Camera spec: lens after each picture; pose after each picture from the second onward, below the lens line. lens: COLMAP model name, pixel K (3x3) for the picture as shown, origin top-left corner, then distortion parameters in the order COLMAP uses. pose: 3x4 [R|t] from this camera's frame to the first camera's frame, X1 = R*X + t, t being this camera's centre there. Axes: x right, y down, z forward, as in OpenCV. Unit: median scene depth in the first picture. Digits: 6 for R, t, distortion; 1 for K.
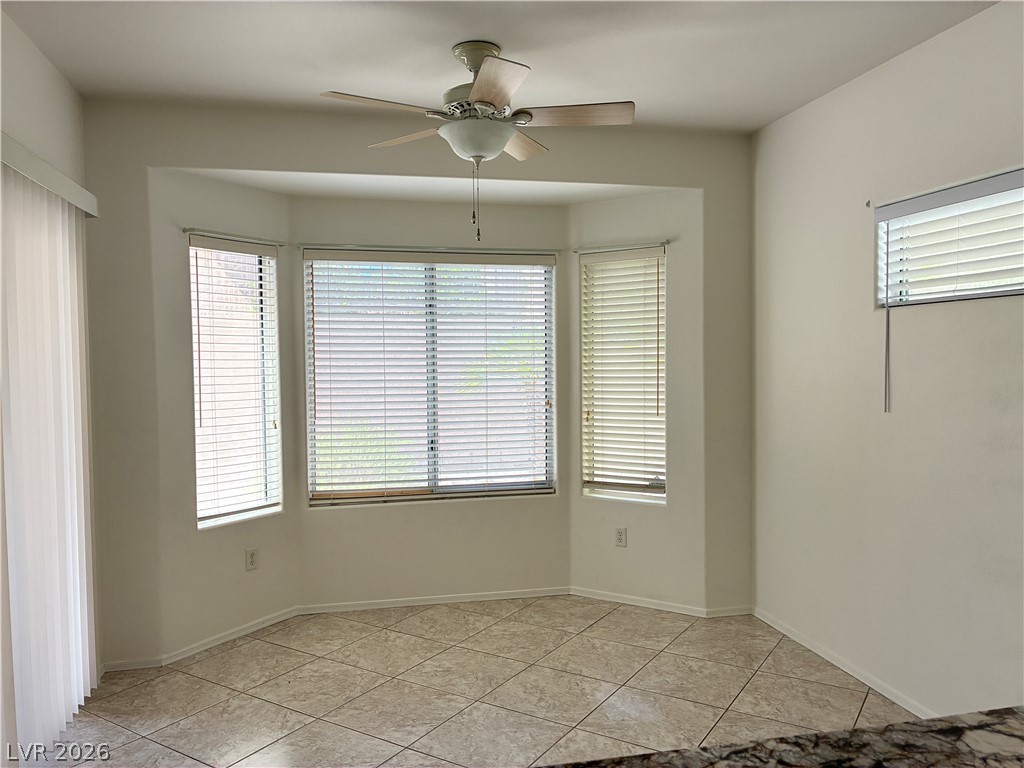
lens RADIAL K [[783.2, 0, 508.2], [0, 783.2, 392.6], [0, 0, 1]] dist [0.037639, -0.052195]
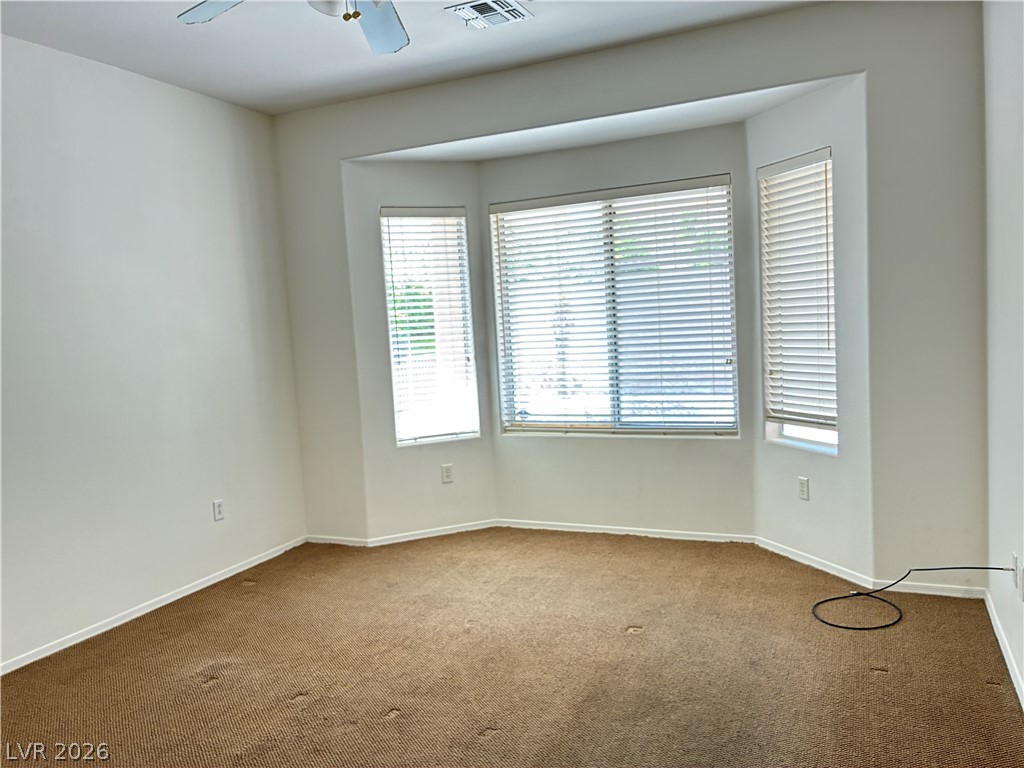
lens RADIAL K [[783.2, 0, 514.9], [0, 783.2, 388.6], [0, 0, 1]] dist [0.037639, -0.052195]
pose [[0.807343, 0.018458, -0.589793, 0.444404], [0.027129, 0.997293, 0.068347, 0.003299], [0.589458, -0.071180, 0.804657, 0.111403]]
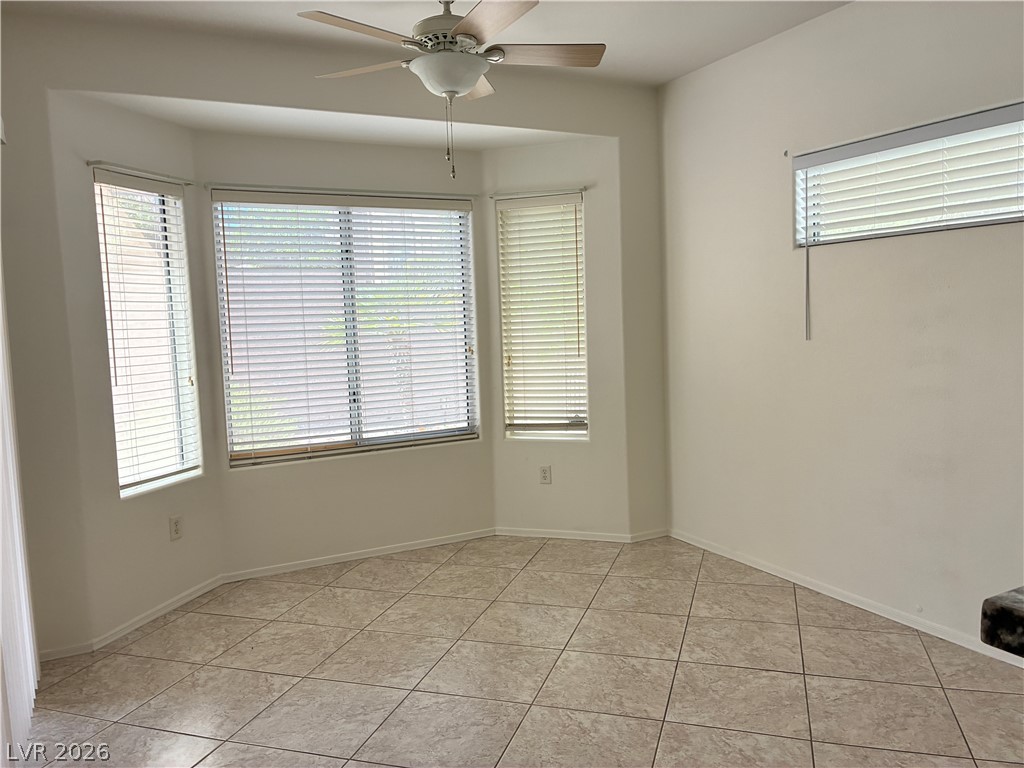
lens RADIAL K [[783.2, 0, 516.1], [0, 783.2, 383.5], [0, 0, 1]] dist [0.037639, -0.052195]
pose [[0.965520, -0.046473, 0.256146, -0.167792], [0.036591, 0.998395, 0.043217, 0.017899], [-0.257743, -0.032354, 0.965672, 0.012687]]
